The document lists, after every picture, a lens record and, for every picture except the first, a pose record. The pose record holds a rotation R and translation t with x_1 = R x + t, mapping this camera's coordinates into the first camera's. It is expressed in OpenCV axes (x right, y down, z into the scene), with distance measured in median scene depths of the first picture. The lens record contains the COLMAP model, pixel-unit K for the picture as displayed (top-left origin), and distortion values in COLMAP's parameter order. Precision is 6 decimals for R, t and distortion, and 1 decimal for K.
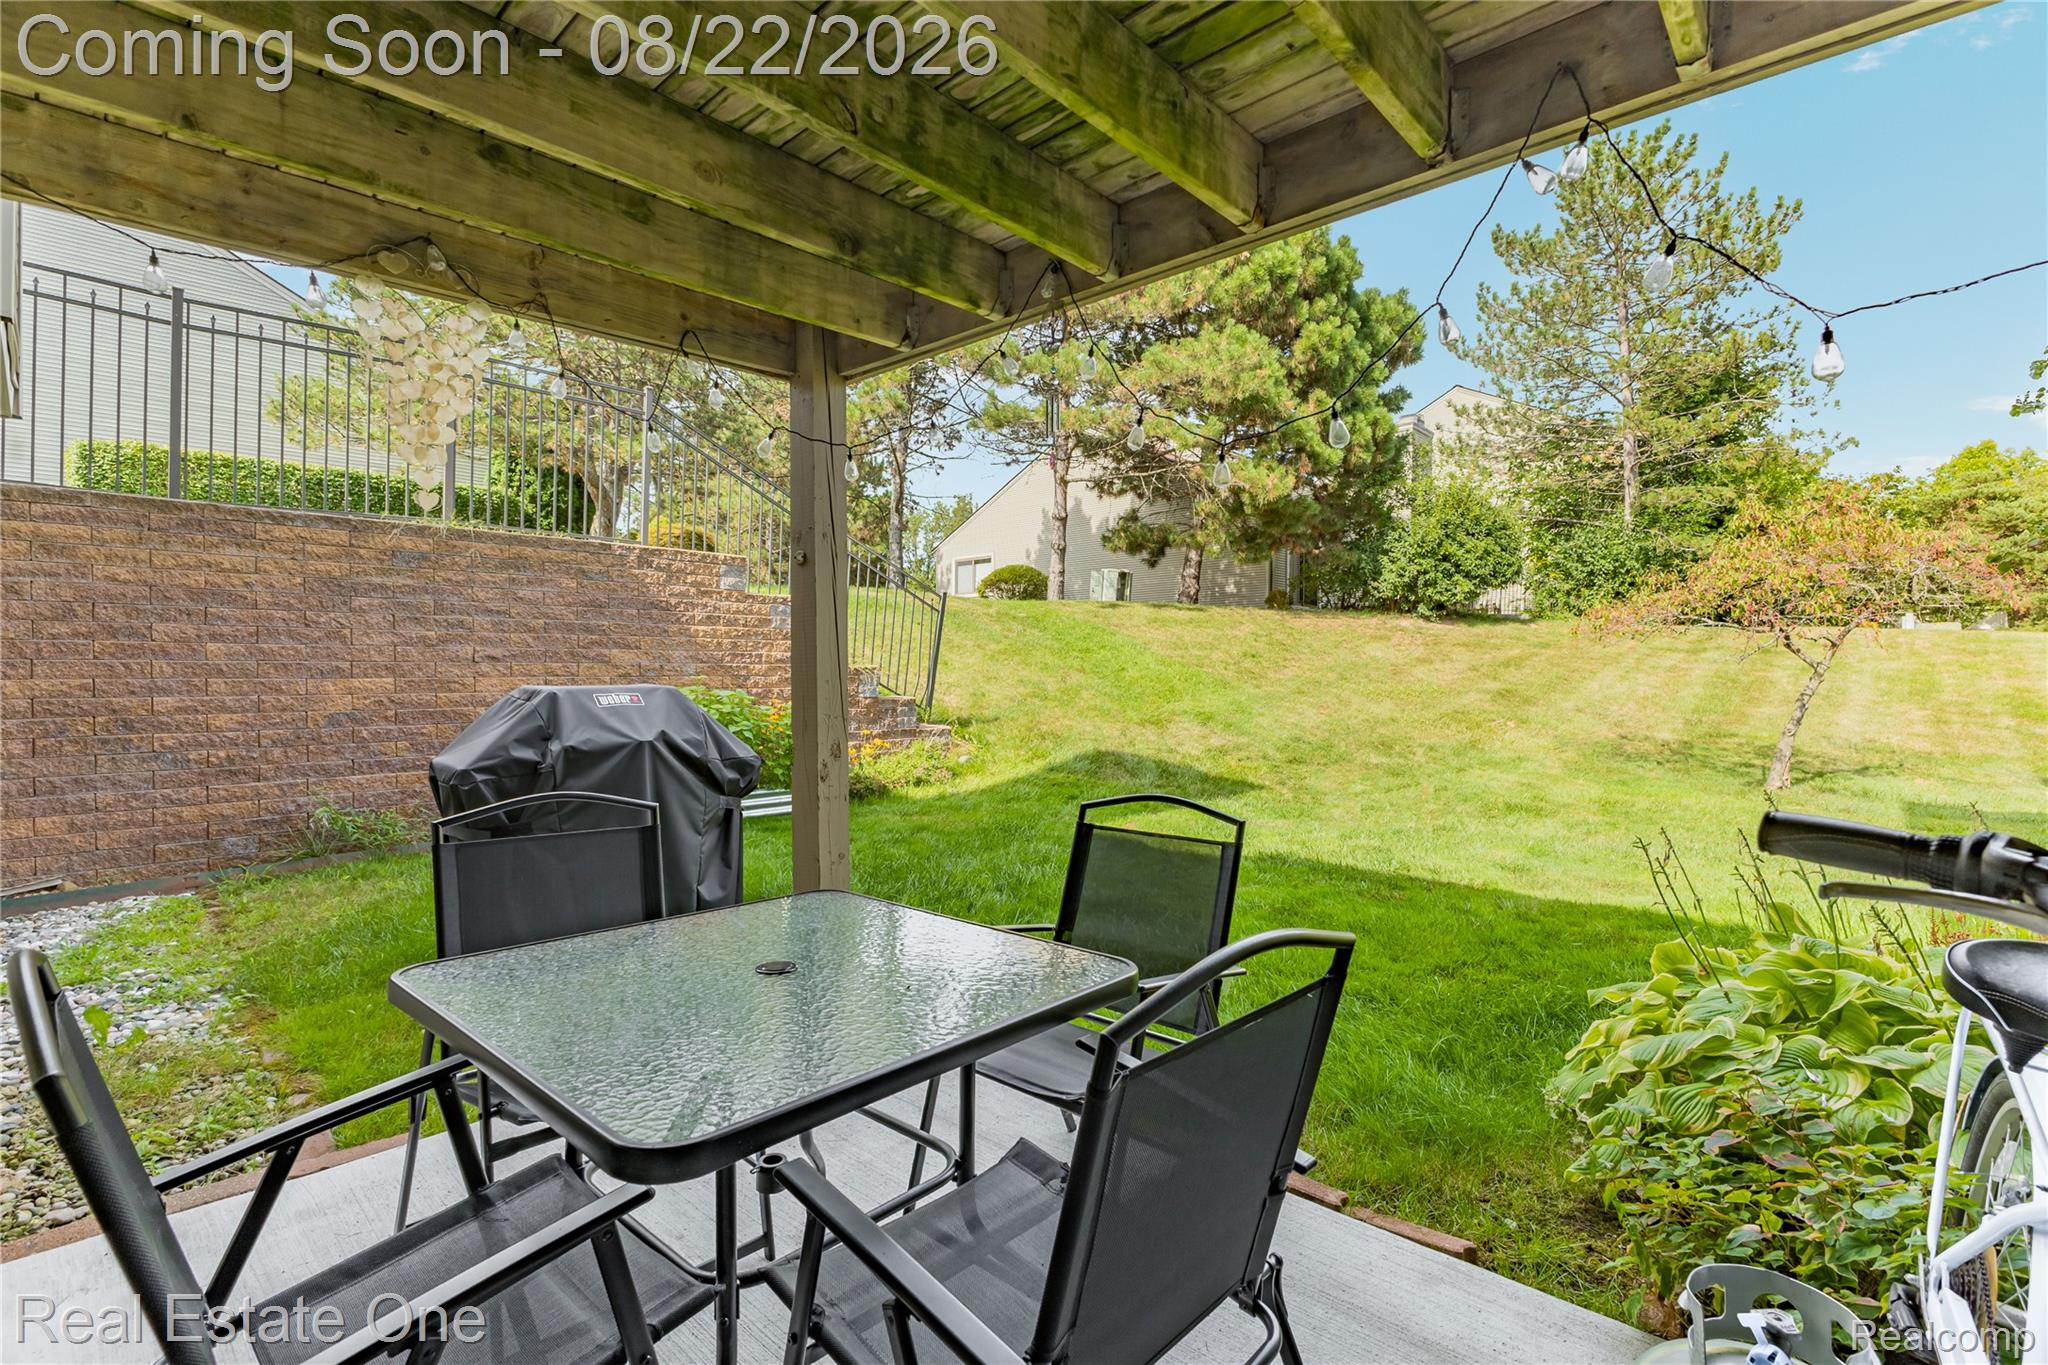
lens RADIAL K [[971.4, 0, 1024.0], [0, 971.4, 682.5], [0, 0, 1]] dist [0.000925, -0.035999]
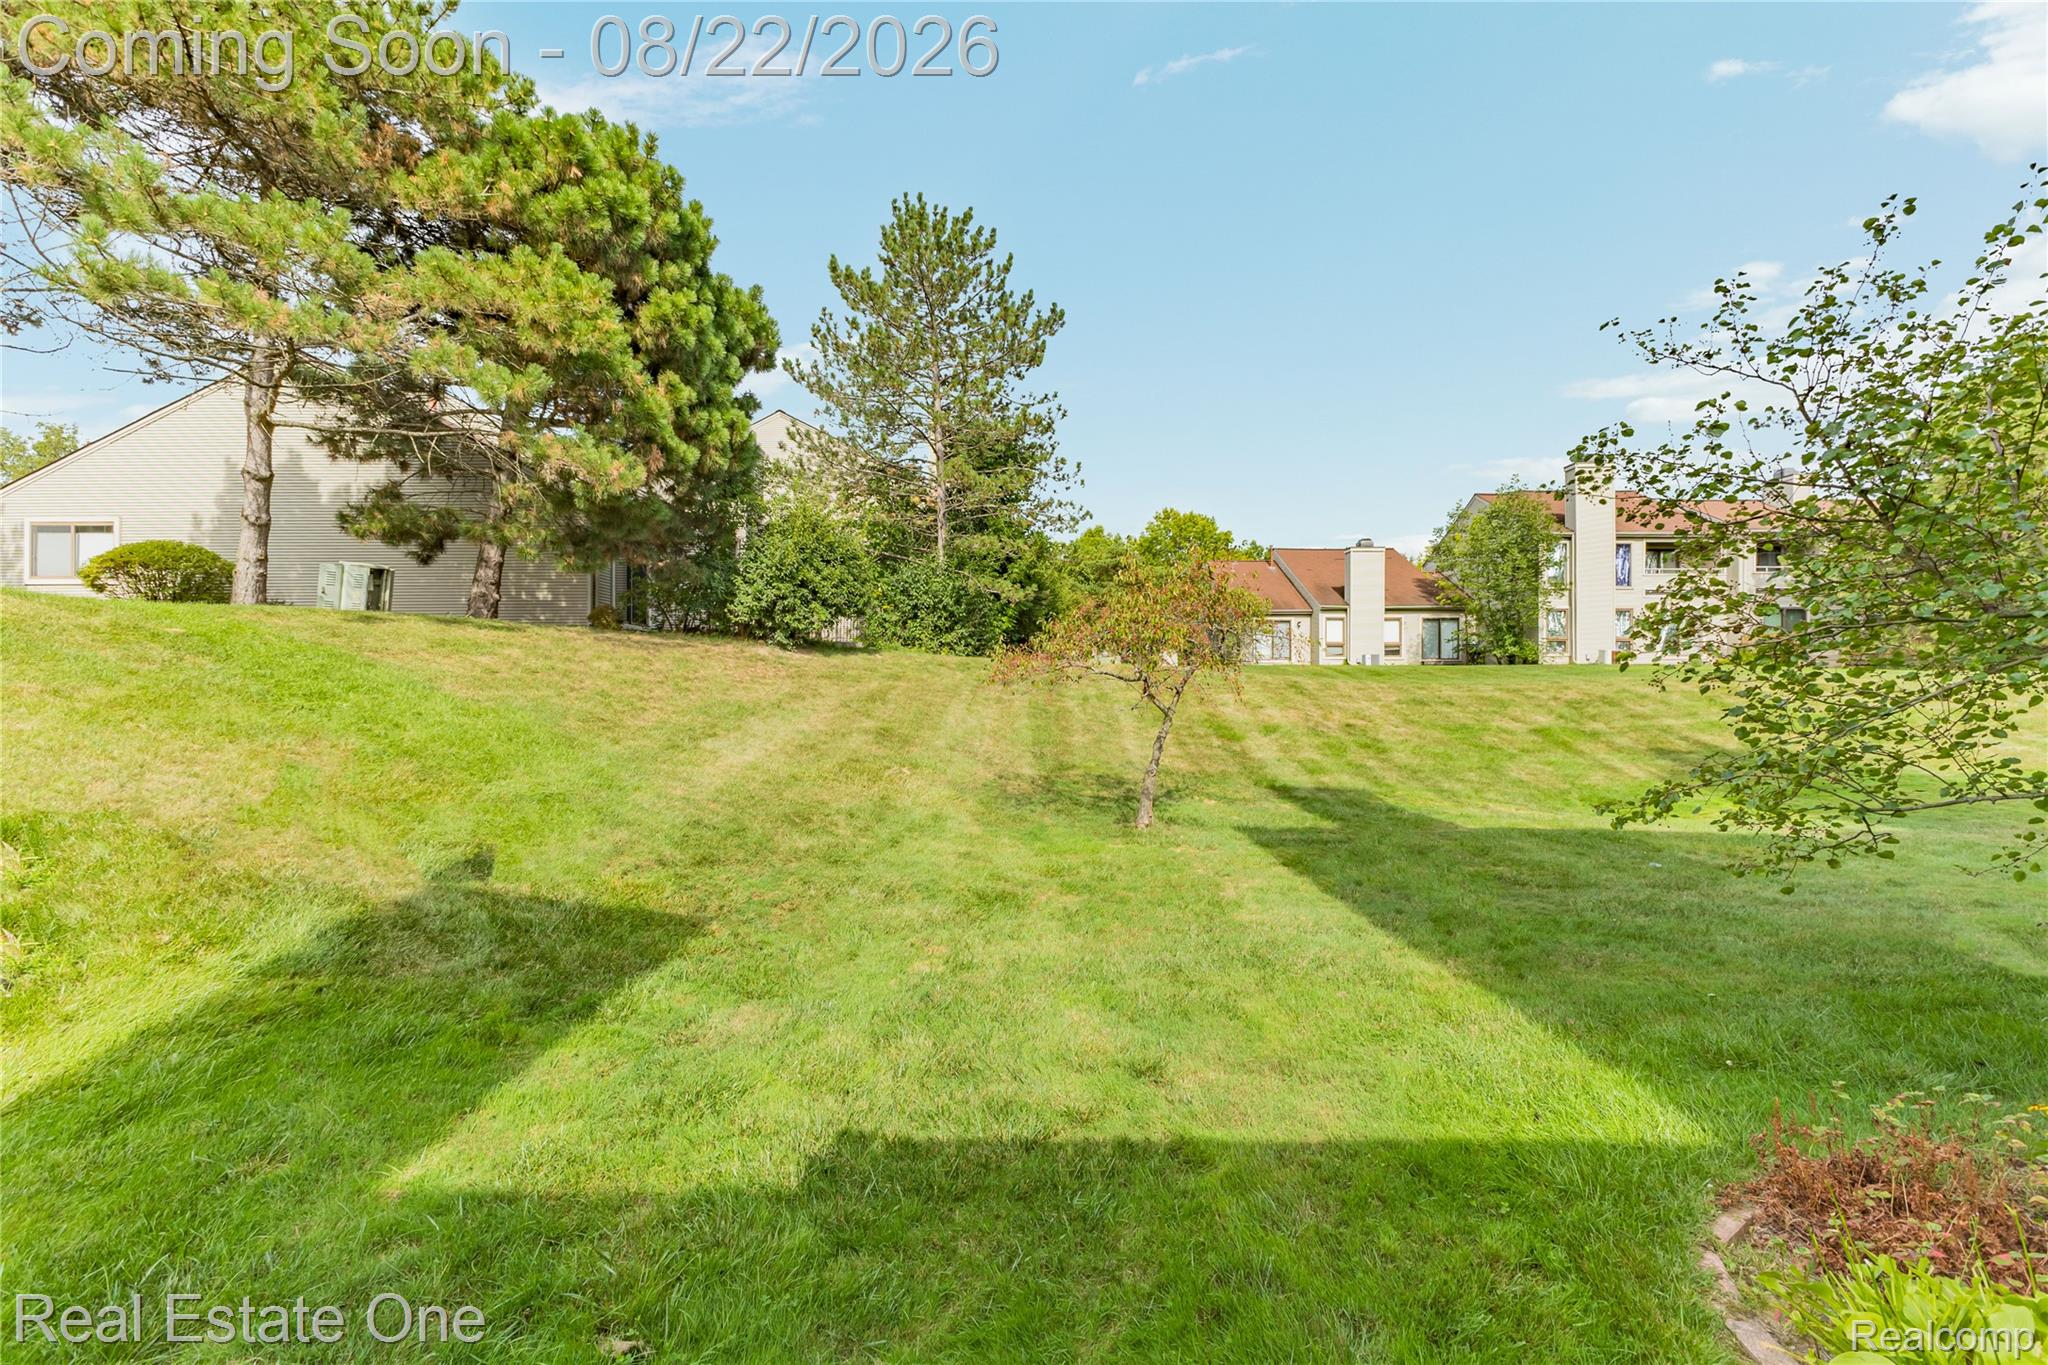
lens RADIAL K [[863.6, 0, 1024.7], [0, 863.6, 685.7], [0, 0, 1]] dist [0.001223, -0.000357]
pose [[0.721429, -0.006794, 0.692455, 0.005860], [0.004008, 0.999976, 0.005635, -0.032124], [-0.692476, -0.001290, 0.721439, 0.237756]]
